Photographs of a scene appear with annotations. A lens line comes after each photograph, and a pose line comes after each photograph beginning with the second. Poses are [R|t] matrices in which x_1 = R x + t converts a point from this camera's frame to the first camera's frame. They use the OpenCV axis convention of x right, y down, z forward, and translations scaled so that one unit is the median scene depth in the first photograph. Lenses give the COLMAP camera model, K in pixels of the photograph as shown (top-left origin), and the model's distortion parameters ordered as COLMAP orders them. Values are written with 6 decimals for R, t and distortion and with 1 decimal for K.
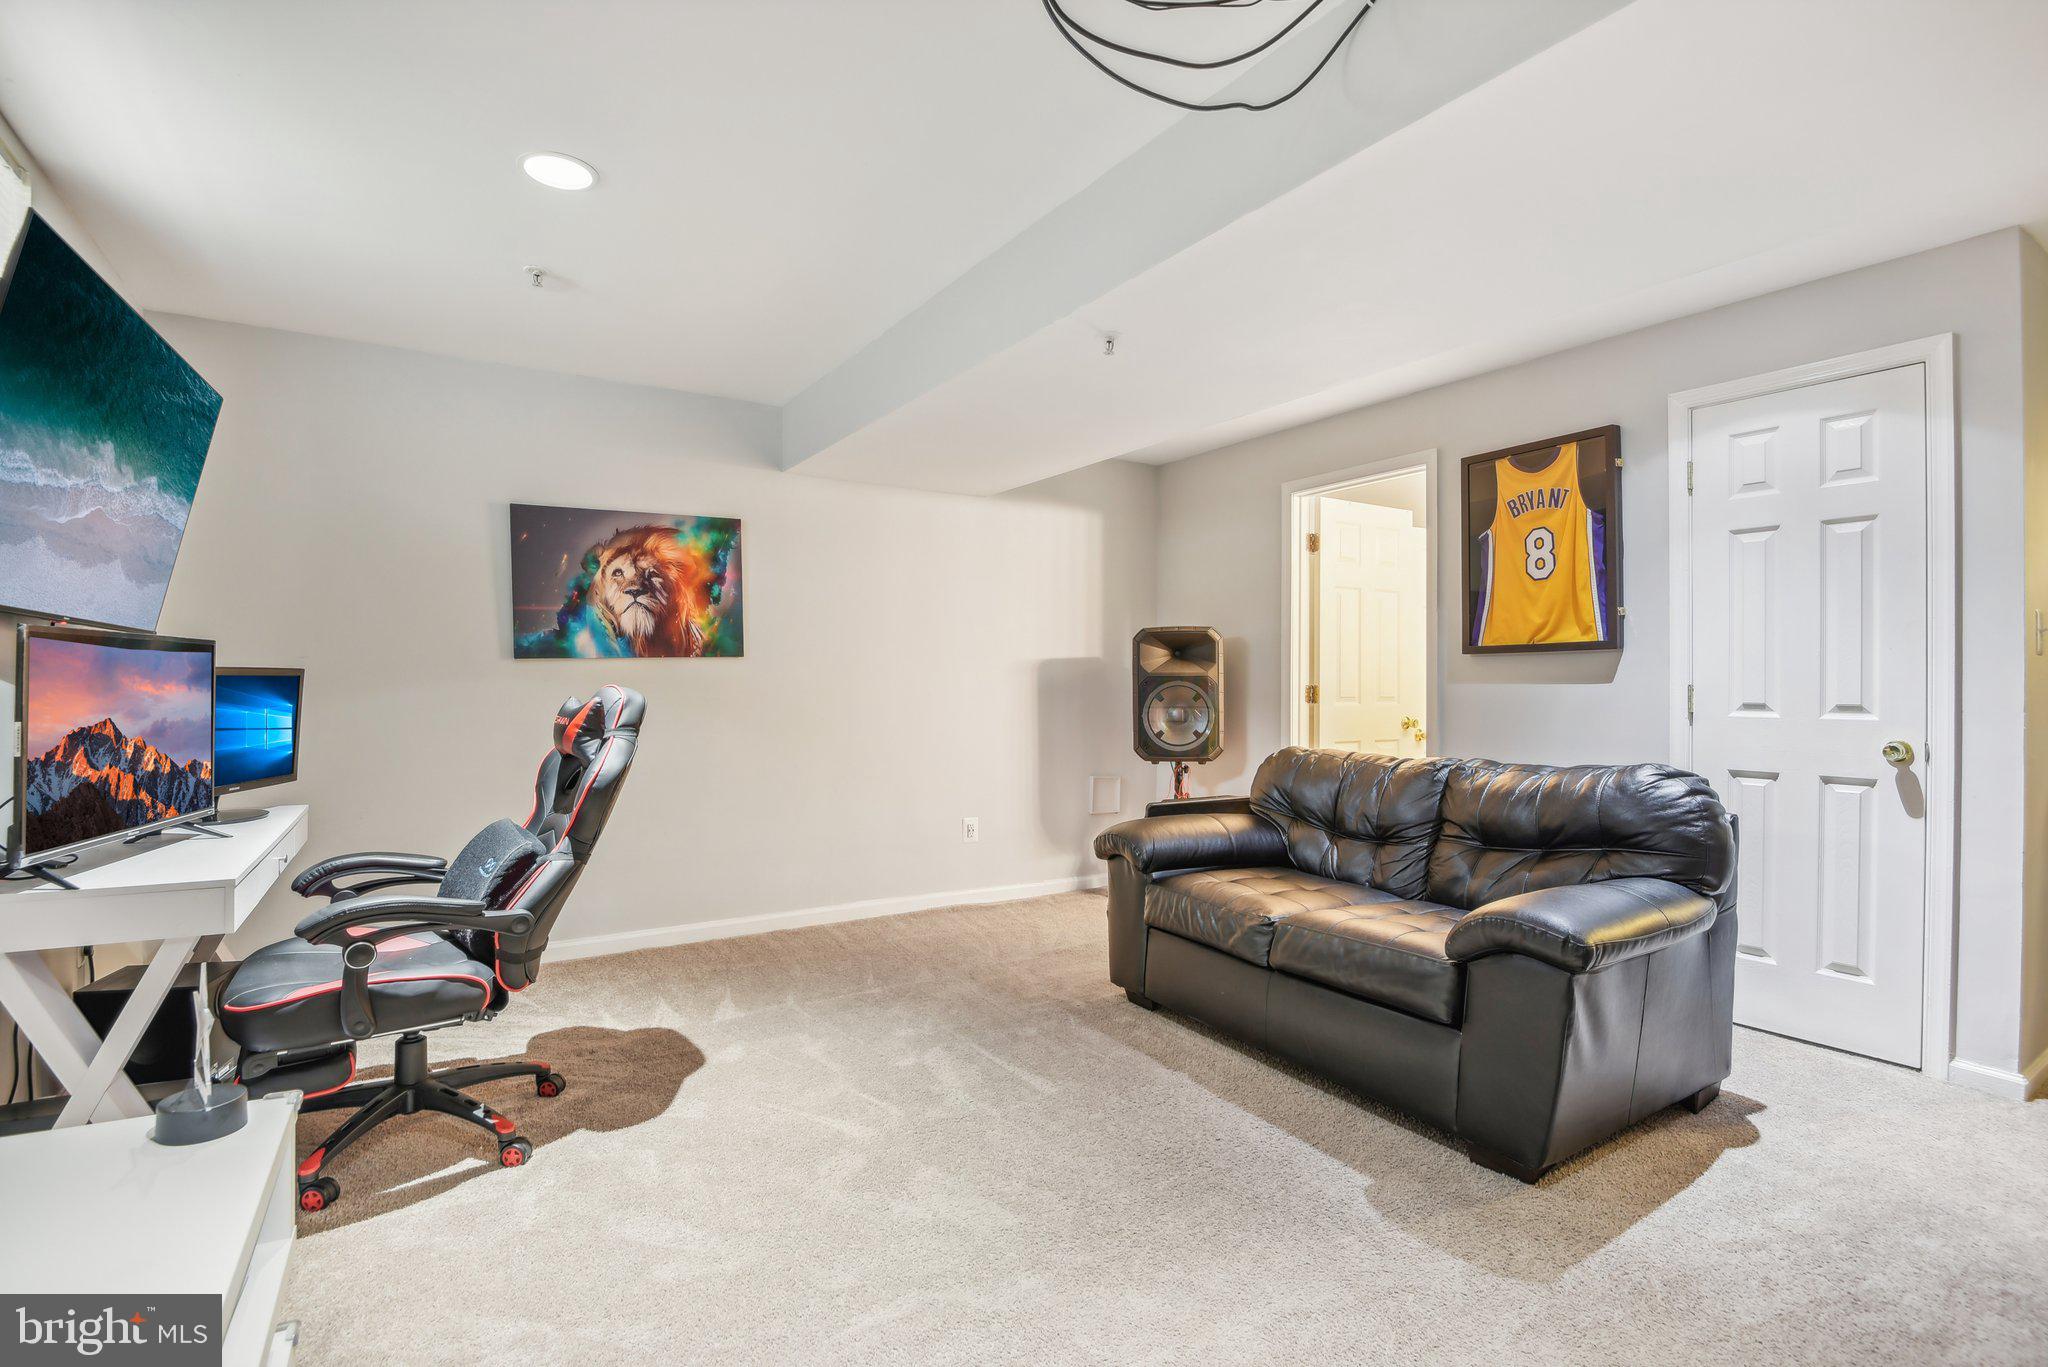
lens RADIAL K [[985.8, 0, 1024.0], [0, 985.8, 683.5], [0, 0, 1]] dist [0.000971, -0.000236]
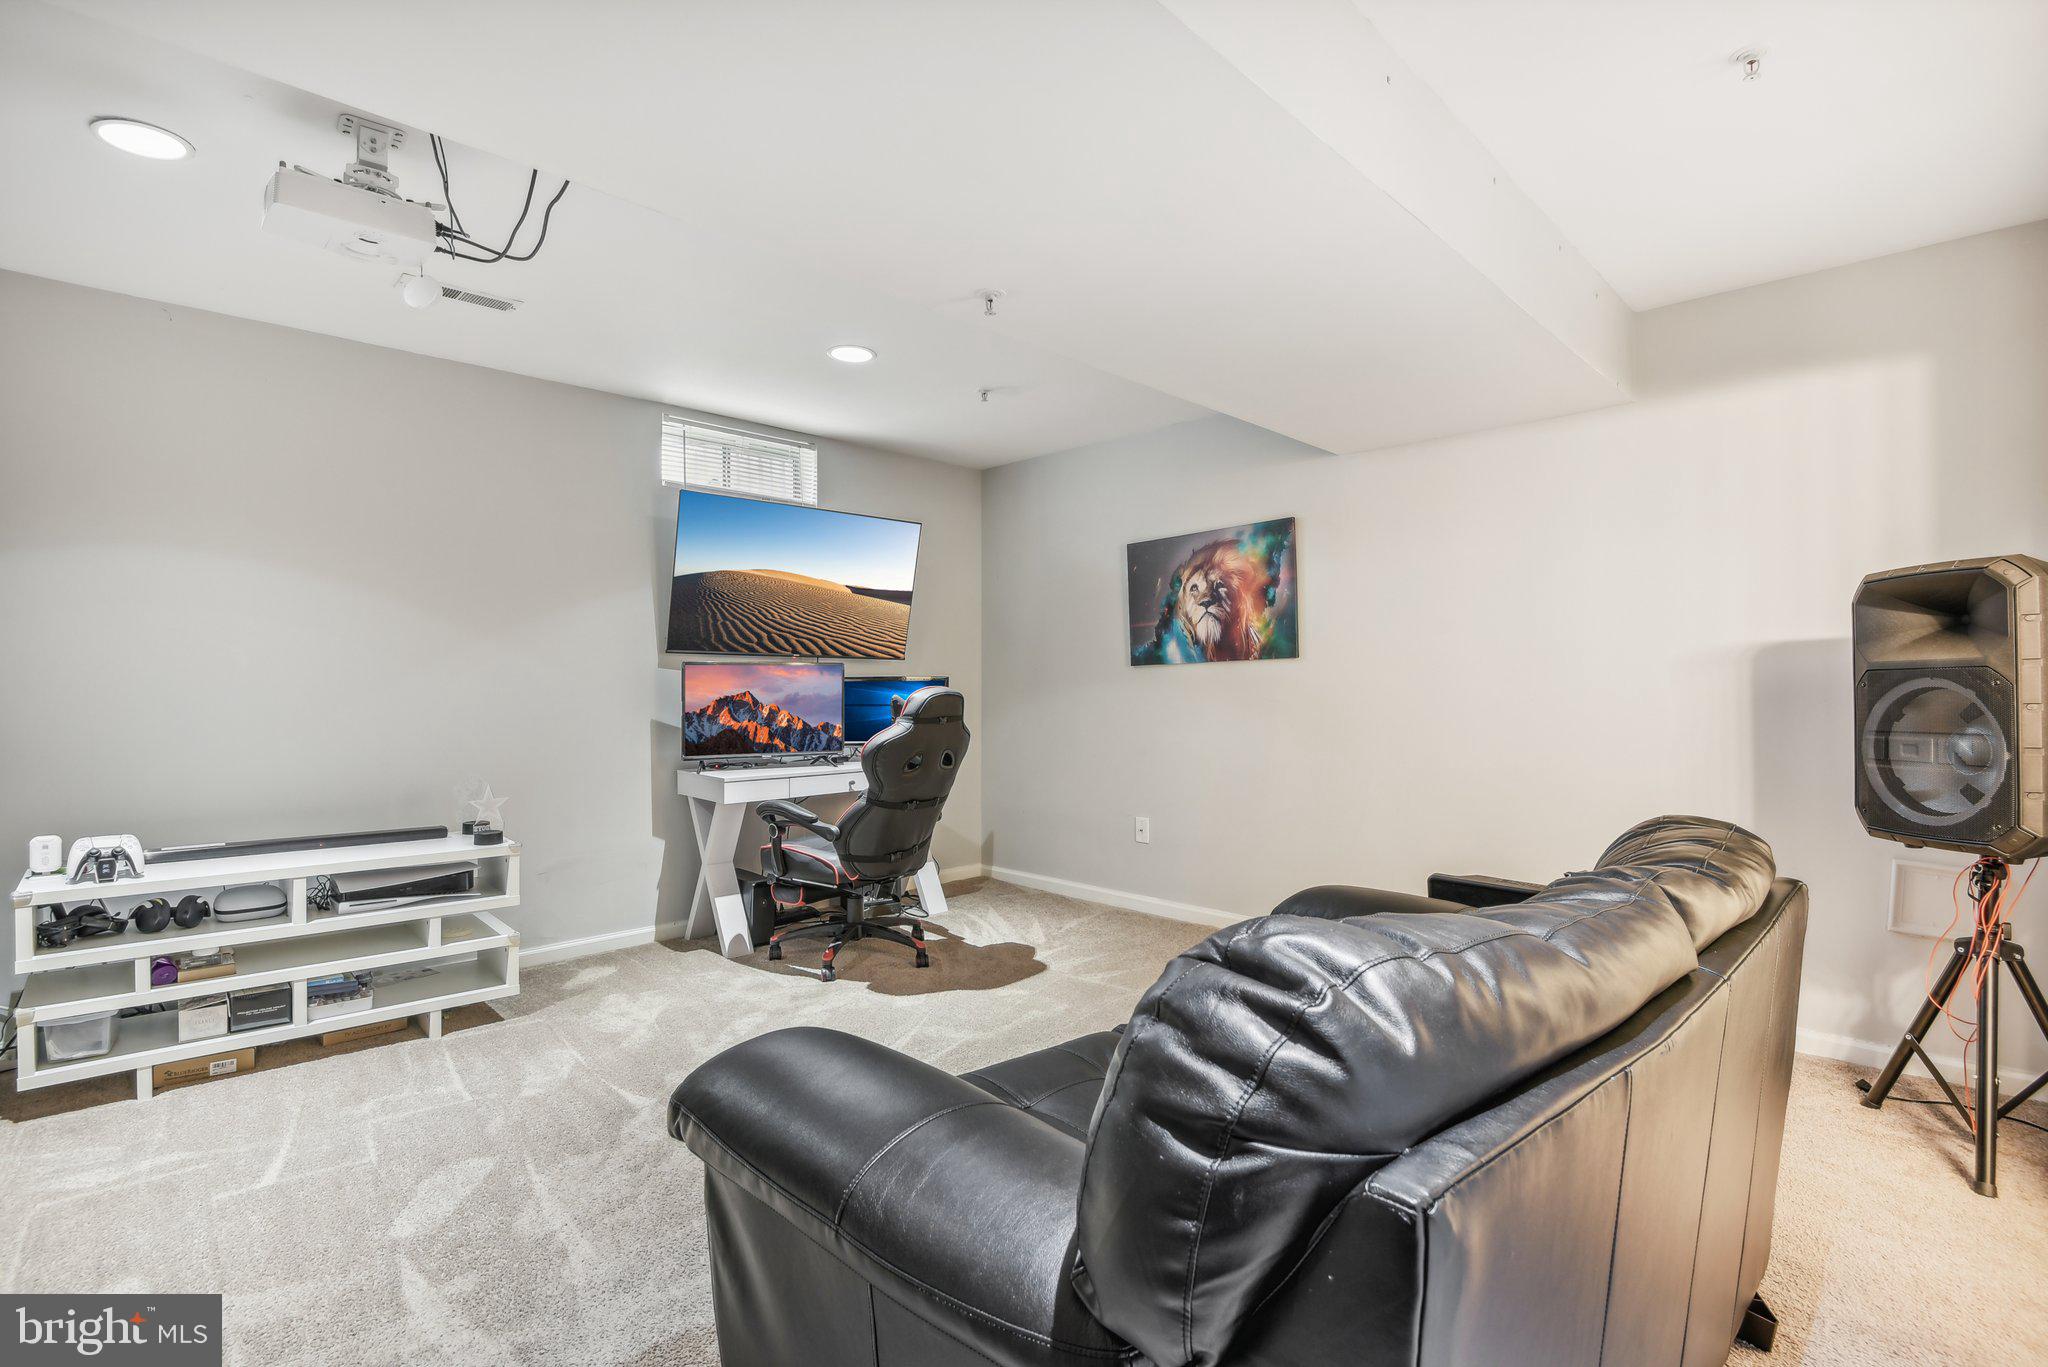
lens RADIAL K [[985.8, 0, 1024.0], [0, 985.8, 683.5], [0, 0, 1]] dist [0.000971, -0.000236]
pose [[0.188716, -0.005261, -0.982018, 0.659069], [-0.003574, 0.999975, -0.006044, 0.005208], [0.982025, 0.004650, 0.188693, 0.590183]]
